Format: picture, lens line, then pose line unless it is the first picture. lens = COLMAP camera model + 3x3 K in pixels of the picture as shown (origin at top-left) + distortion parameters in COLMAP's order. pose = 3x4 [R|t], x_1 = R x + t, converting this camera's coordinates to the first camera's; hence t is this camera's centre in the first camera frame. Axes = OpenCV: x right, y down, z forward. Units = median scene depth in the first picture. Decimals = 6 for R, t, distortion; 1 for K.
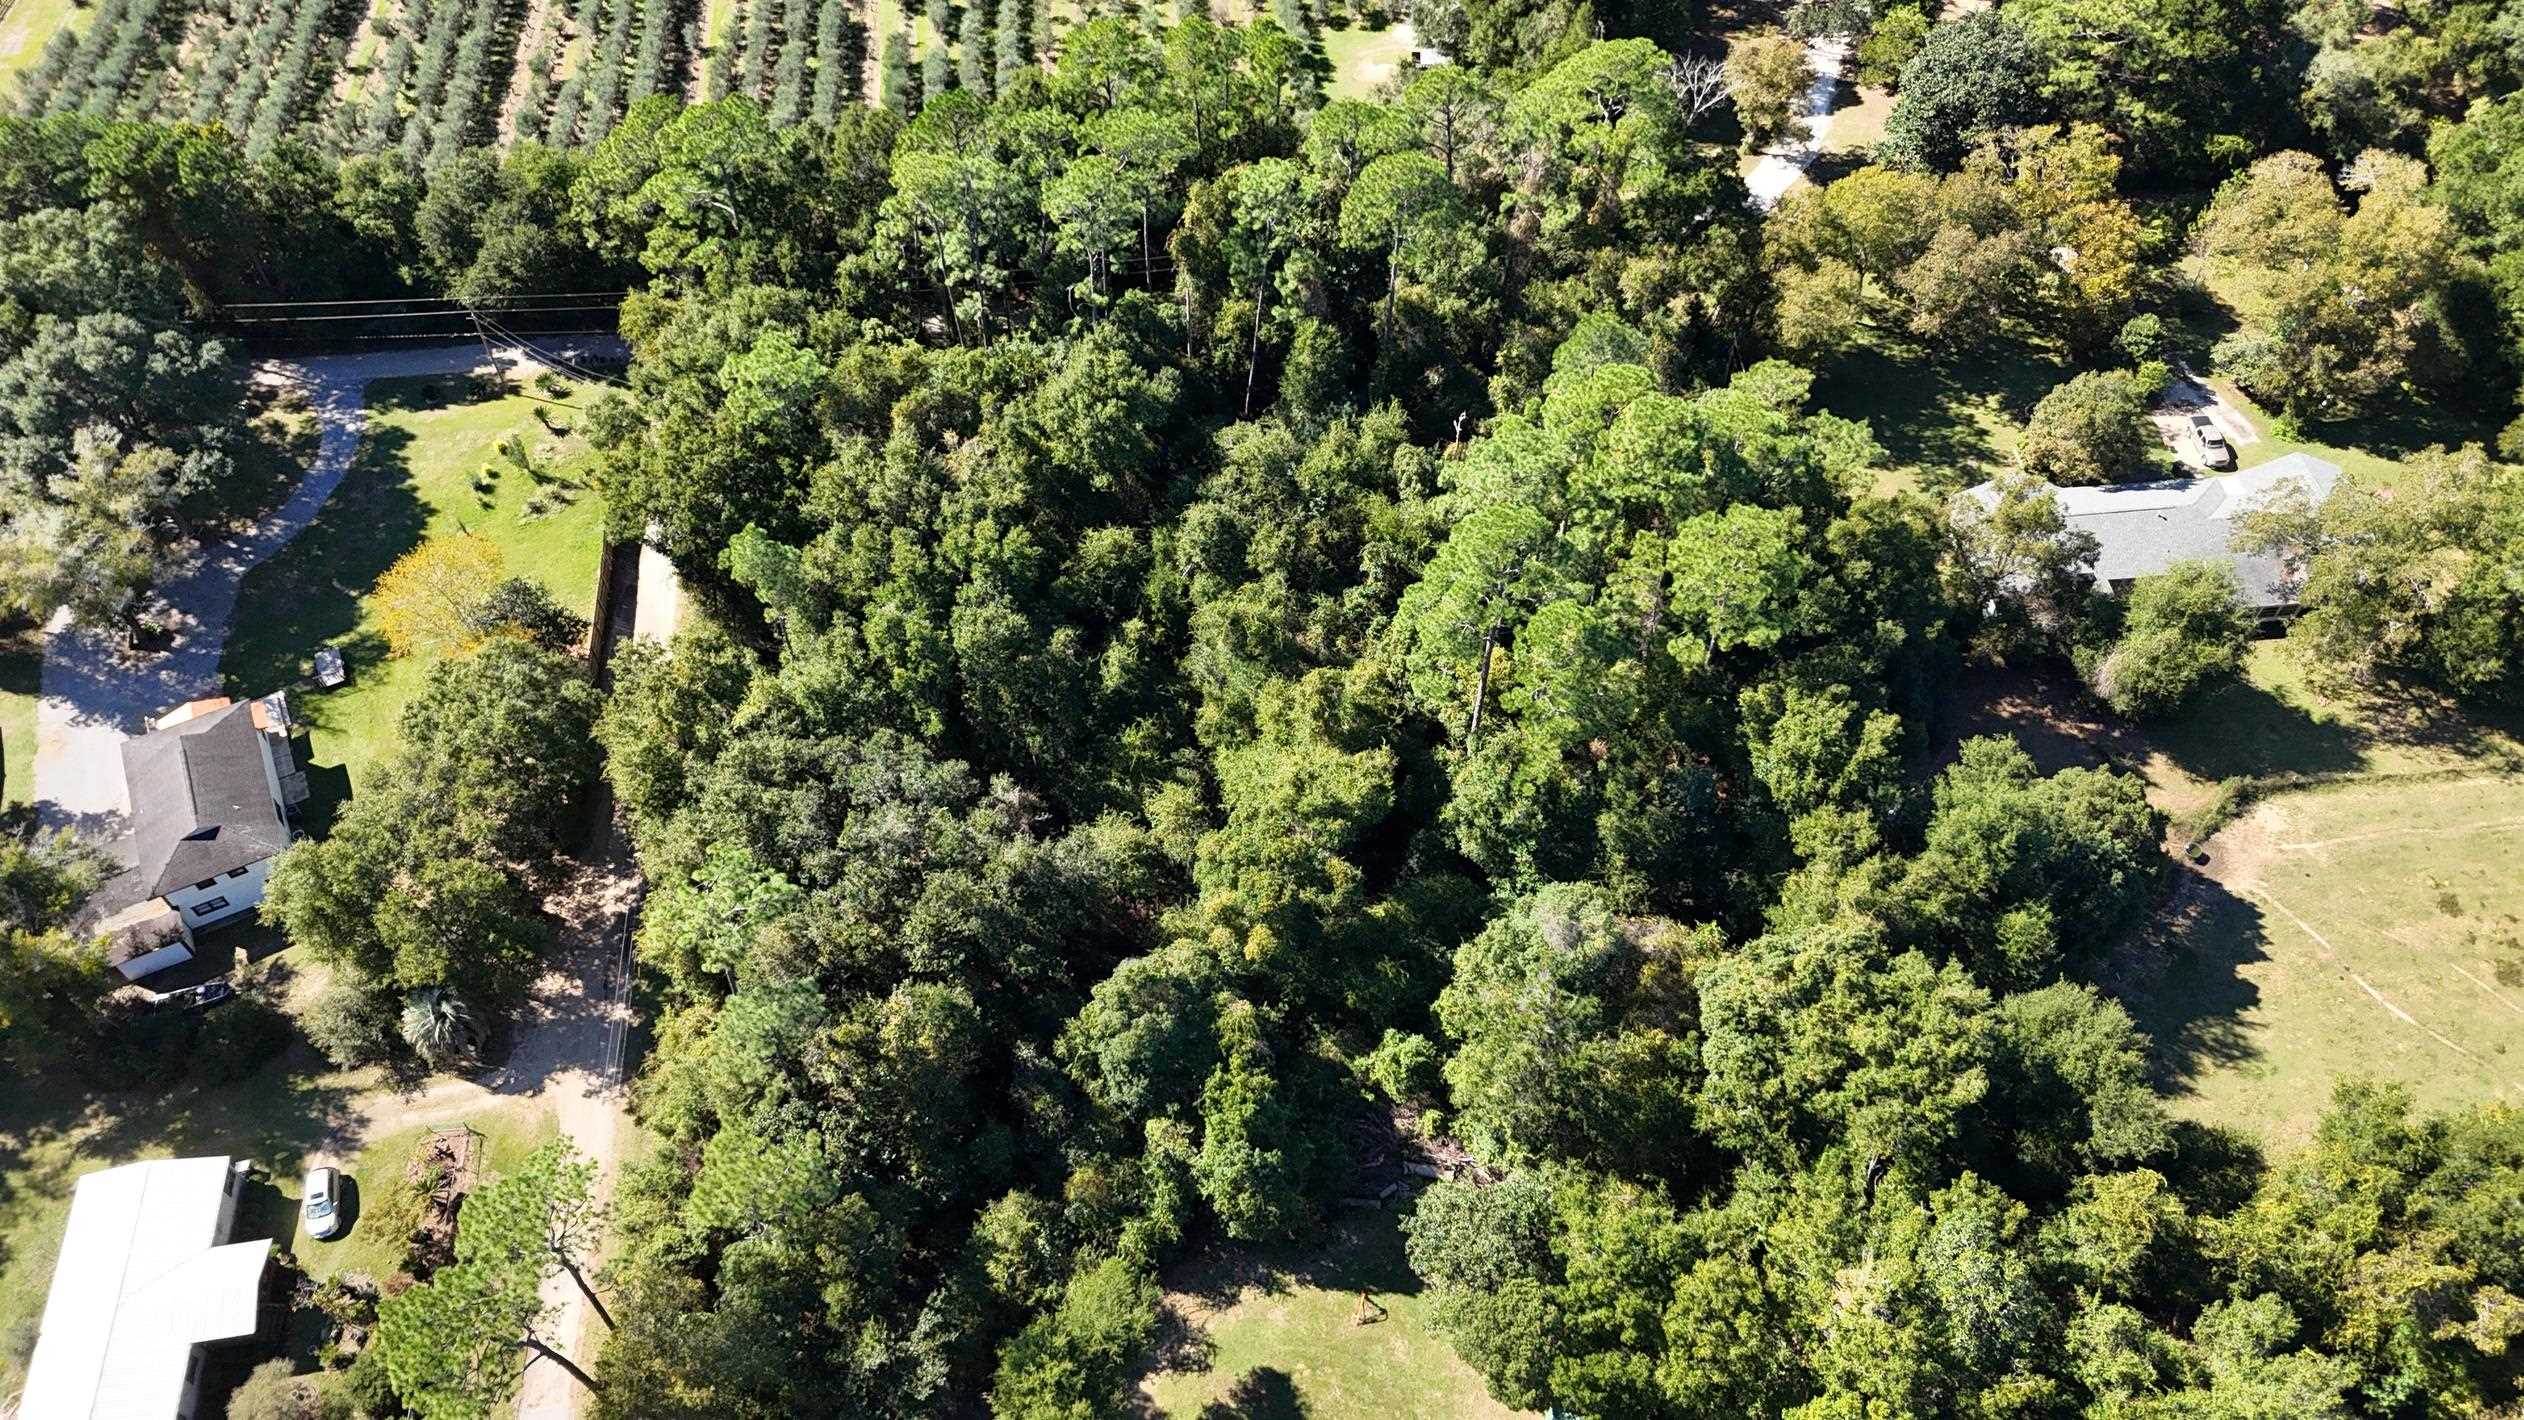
lens RADIAL K [[1861.9, 0, 1261.9], [0, 1861.9, 722.4], [0, 0, 1]] dist [0.082145, -0.077285]
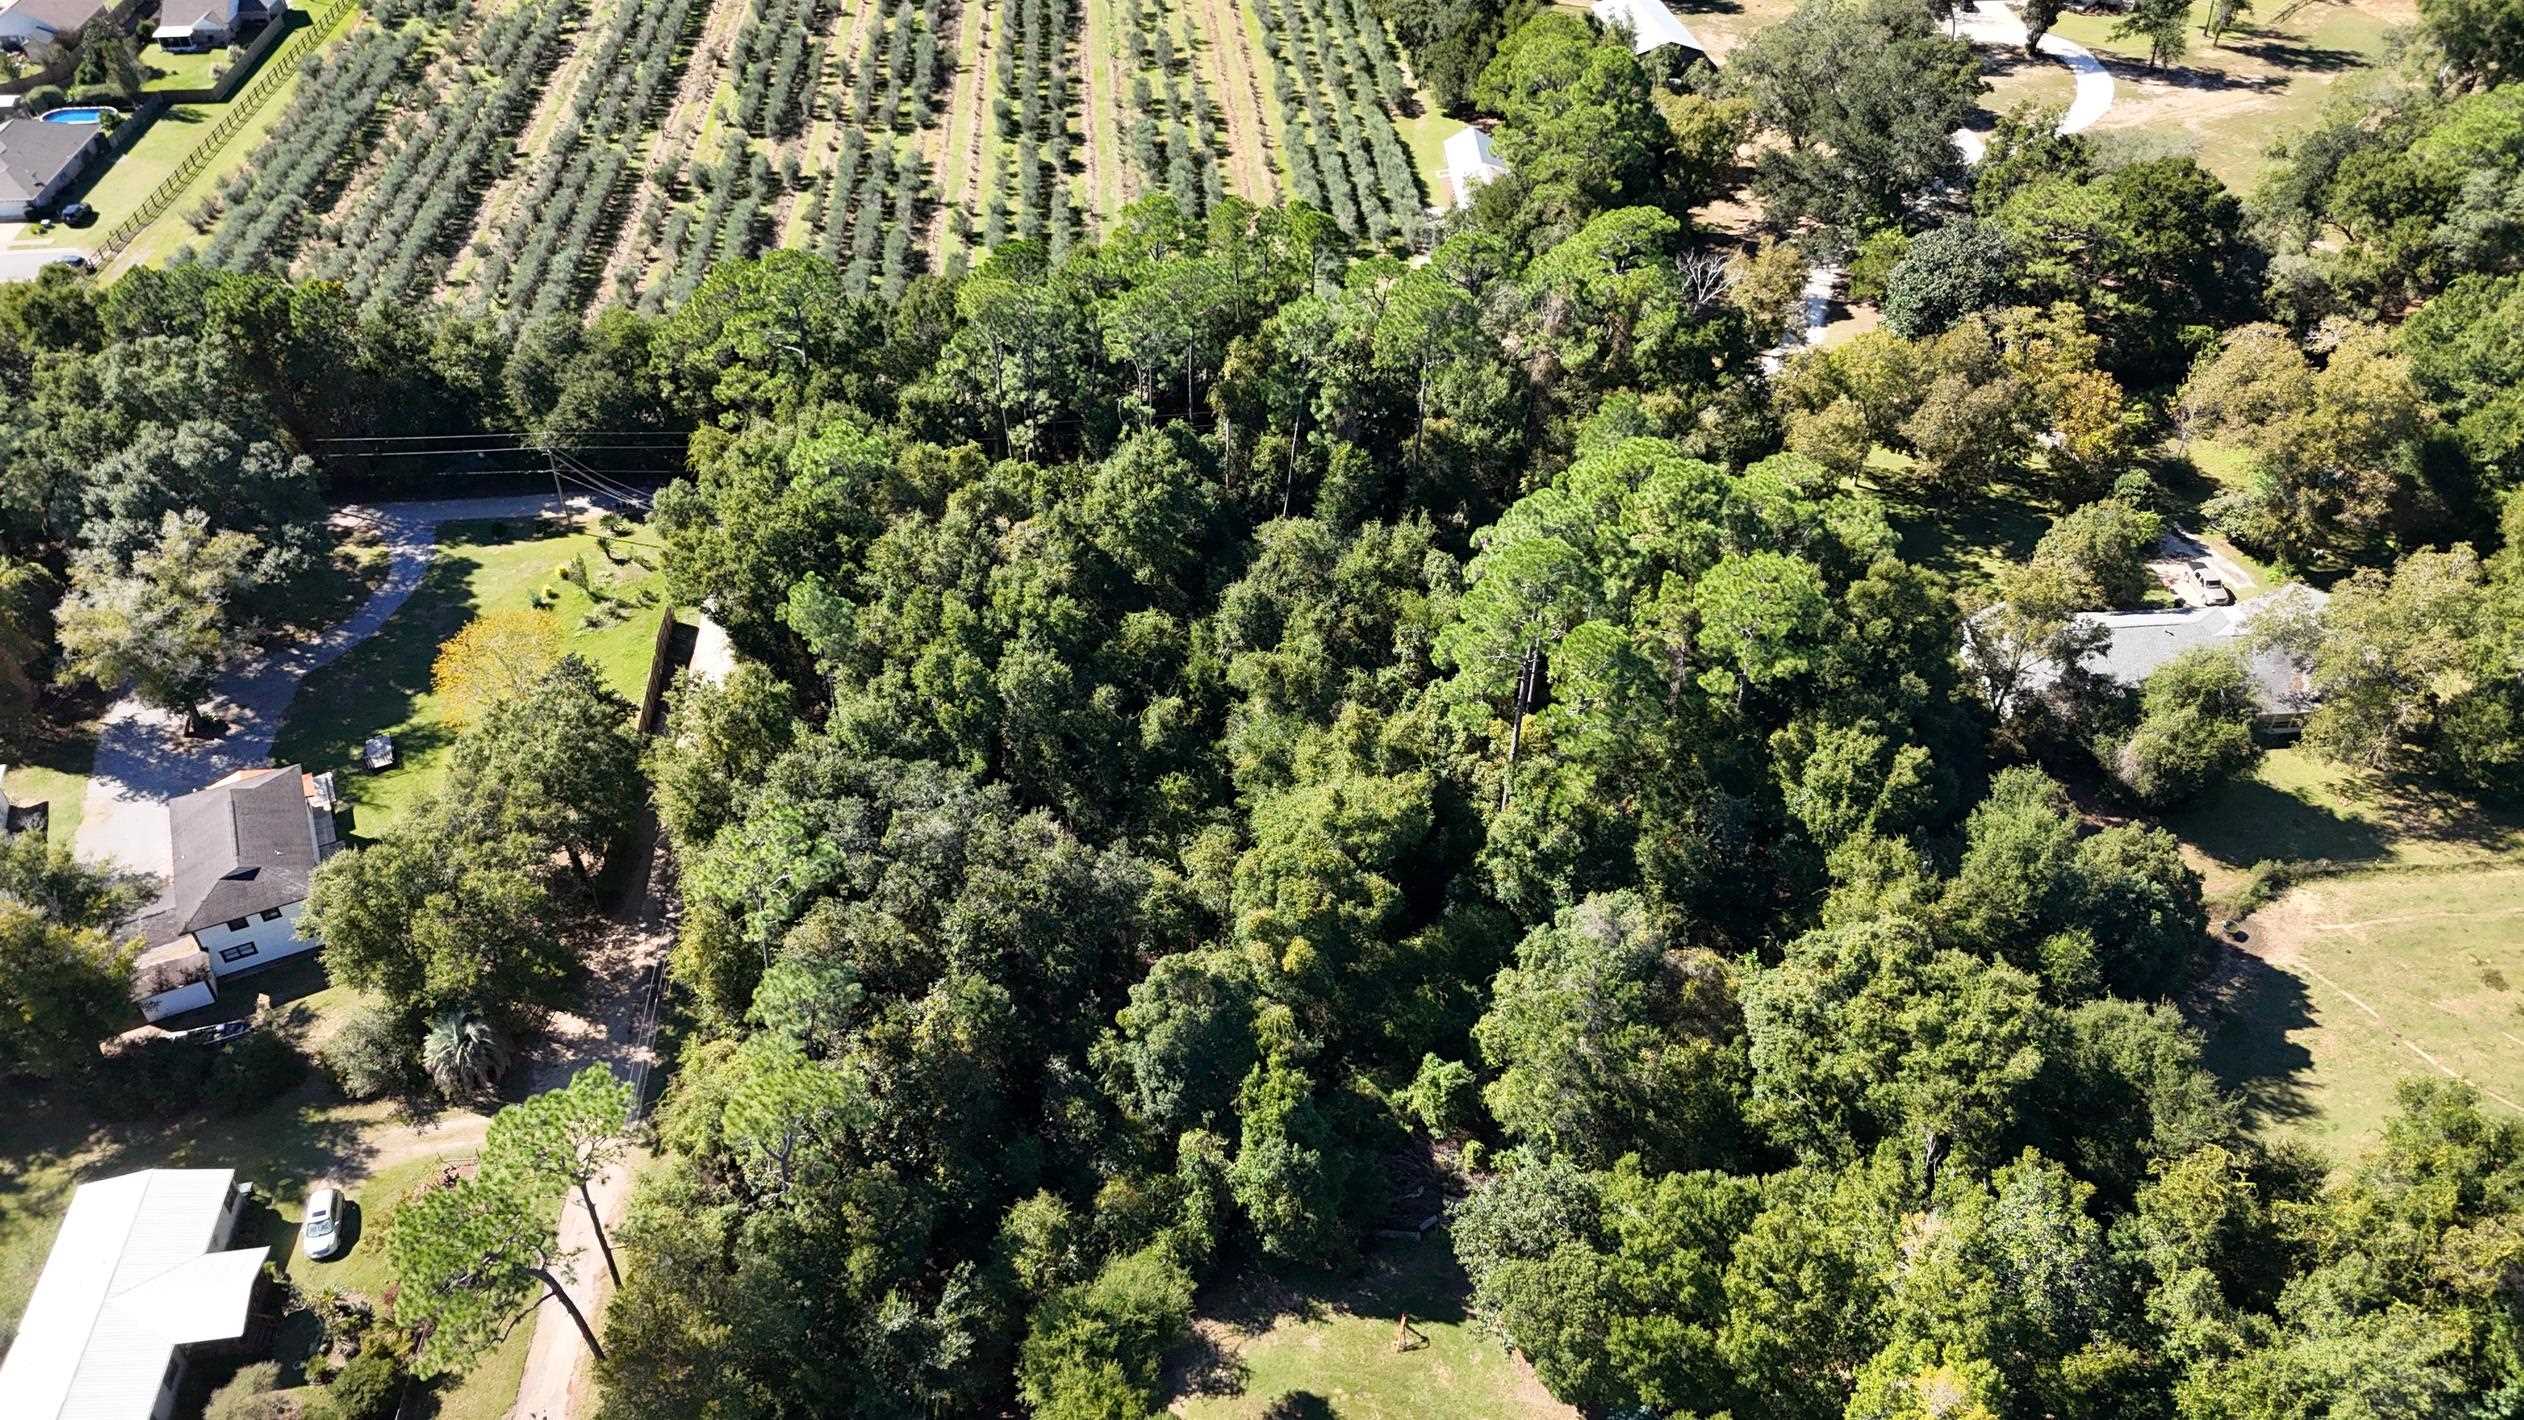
lens RADIAL K [[1872.6, 0, 1260.2], [0, 1872.6, 752.2], [0, 0, 1]] dist [0.083680, -0.083200]
pose [[0.999900, 0.013957, -0.002068, -0.018837], [-0.014077, 0.977007, -0.212743, 0.204753], [-0.000948, 0.212751, 0.977106, 0.000618]]
